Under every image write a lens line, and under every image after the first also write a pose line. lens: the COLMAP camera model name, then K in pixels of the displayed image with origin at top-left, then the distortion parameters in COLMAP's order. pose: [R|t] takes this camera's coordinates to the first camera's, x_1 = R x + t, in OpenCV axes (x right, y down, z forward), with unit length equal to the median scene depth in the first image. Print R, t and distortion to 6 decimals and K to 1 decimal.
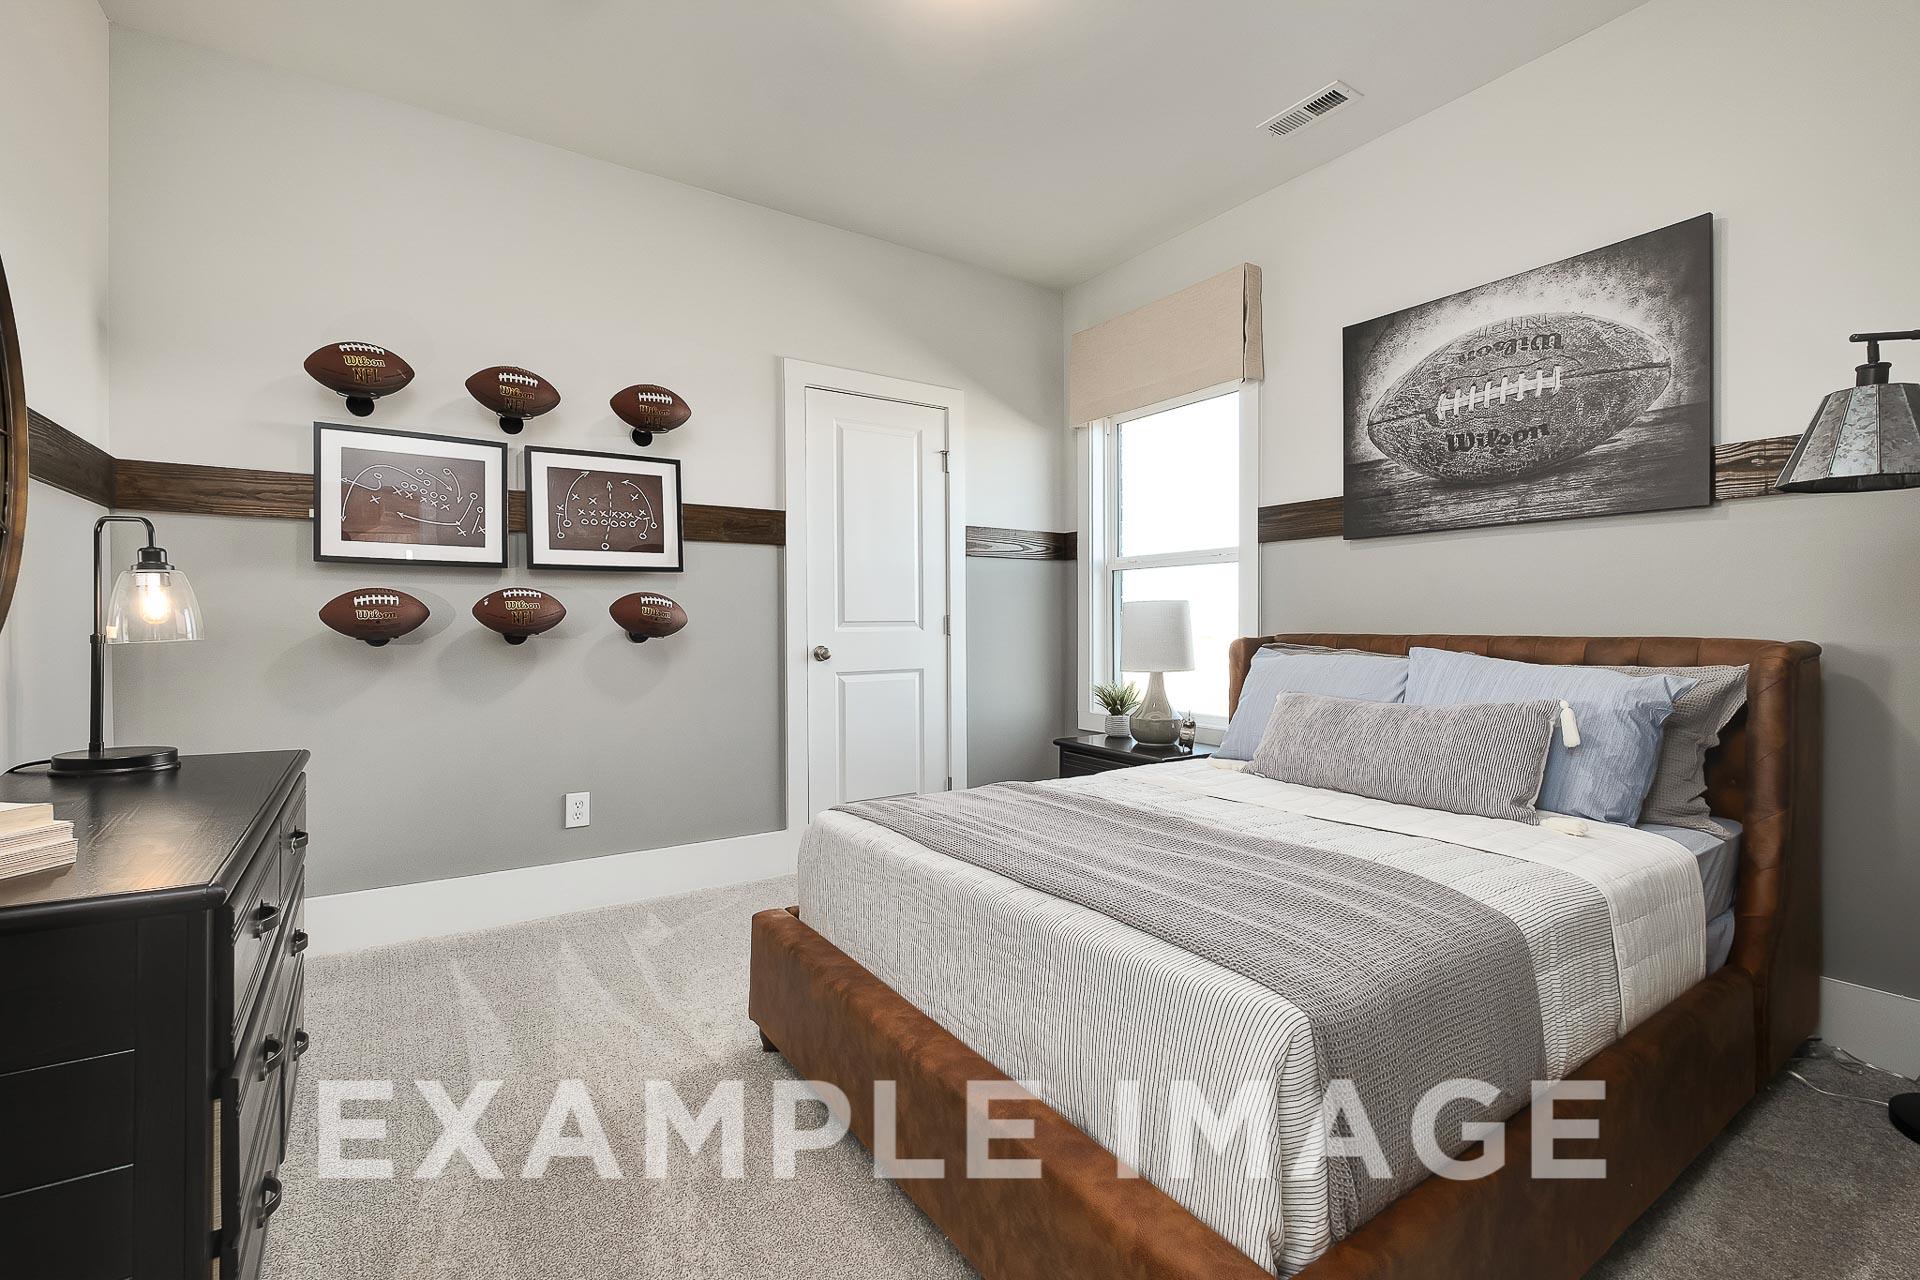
lens RADIAL K [[846.2, 0, 963.5], [0, 846.2, 629.3], [0, 0, 1]] dist [0.000716, -0.000030]
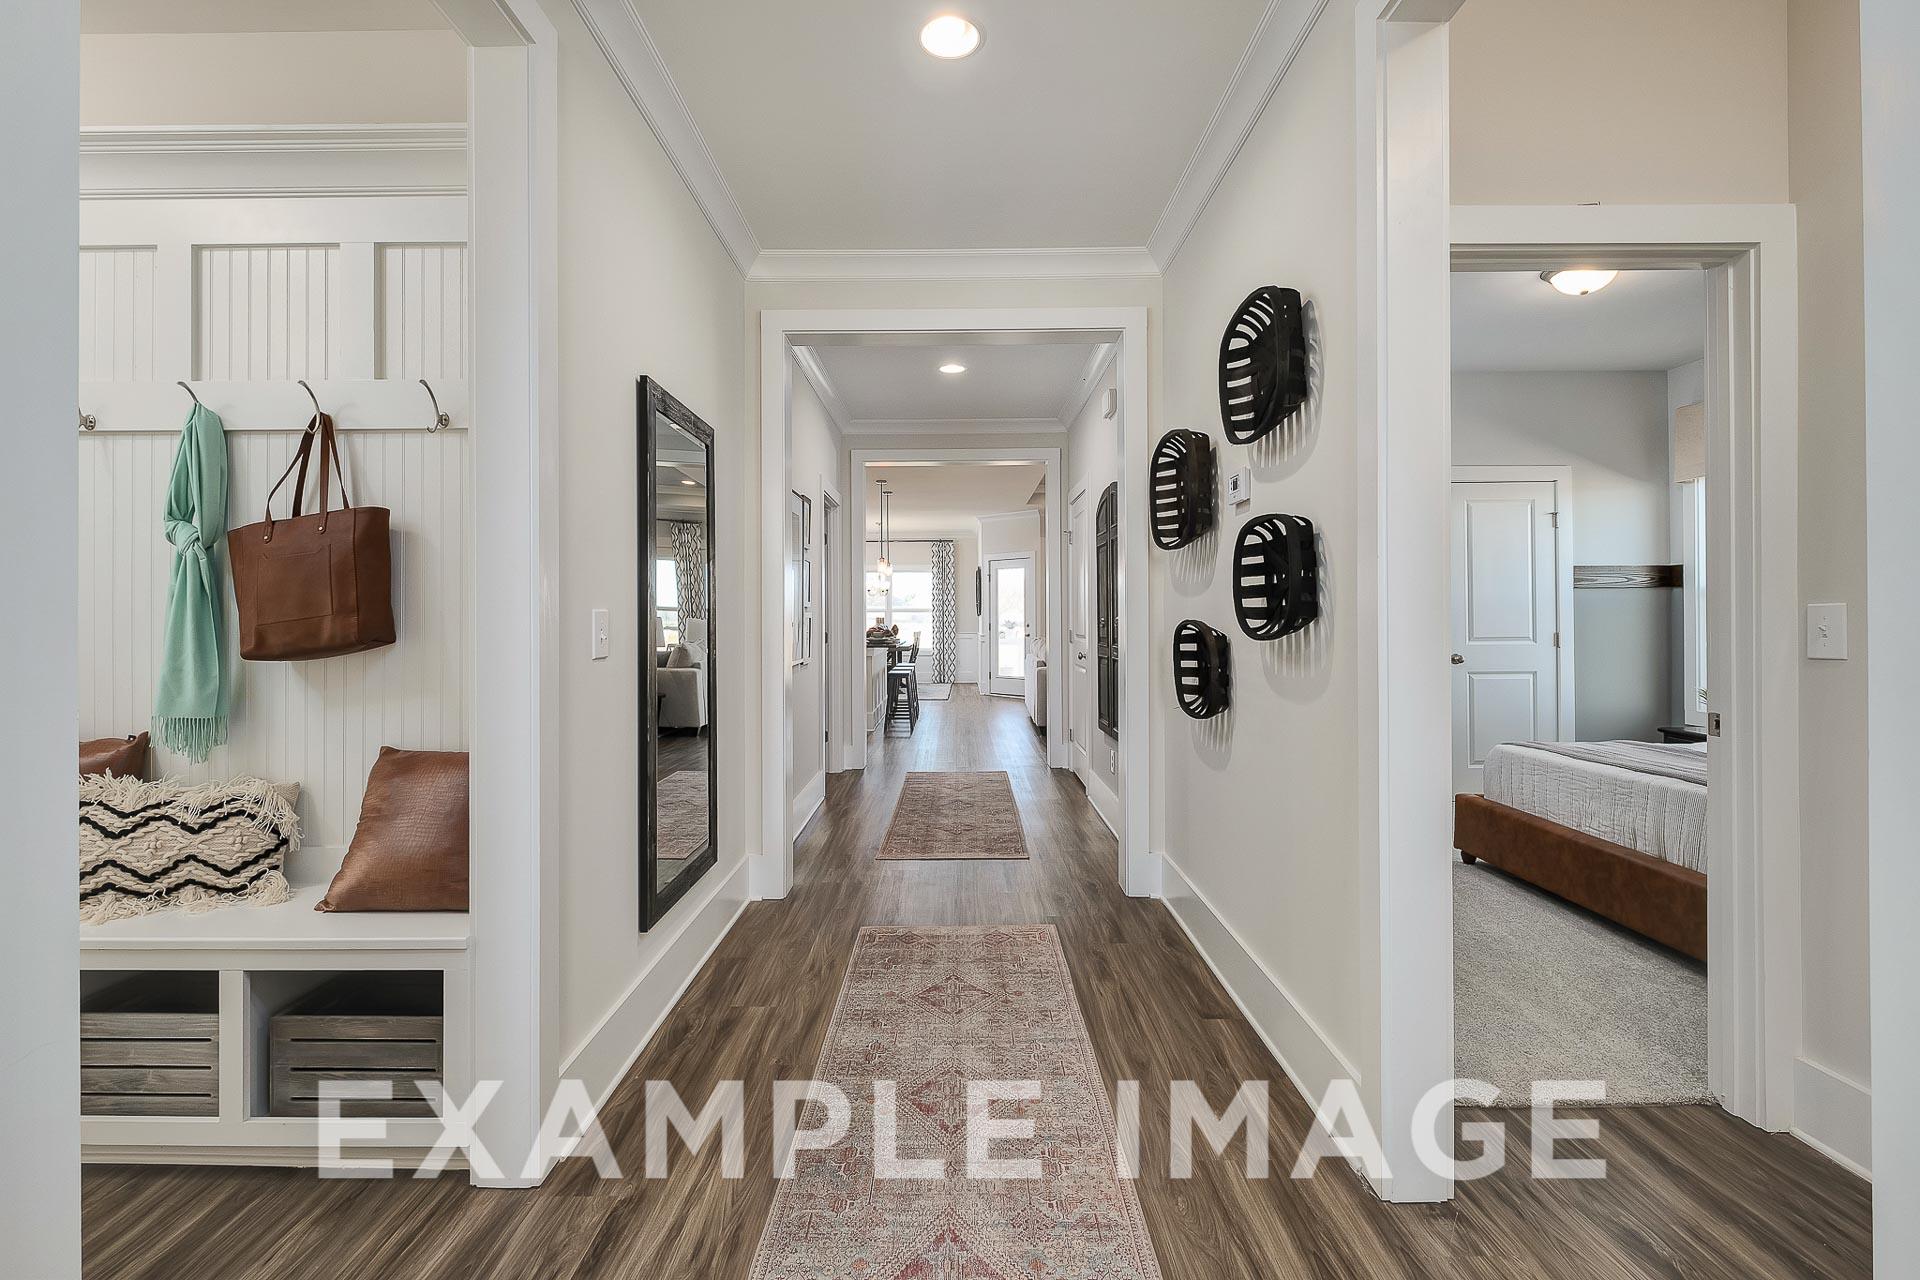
lens RADIAL K [[846.2, 0, 955.0], [0, 846.2, 627.0], [0, 0, 1]] dist [0.000716, -0.000030]
pose [[0.830126, -0.004865, -0.557554, -0.063486], [-0.002978, 0.999909, -0.013157, -0.004826], [0.557567, 0.012582, 0.830036, -0.664836]]
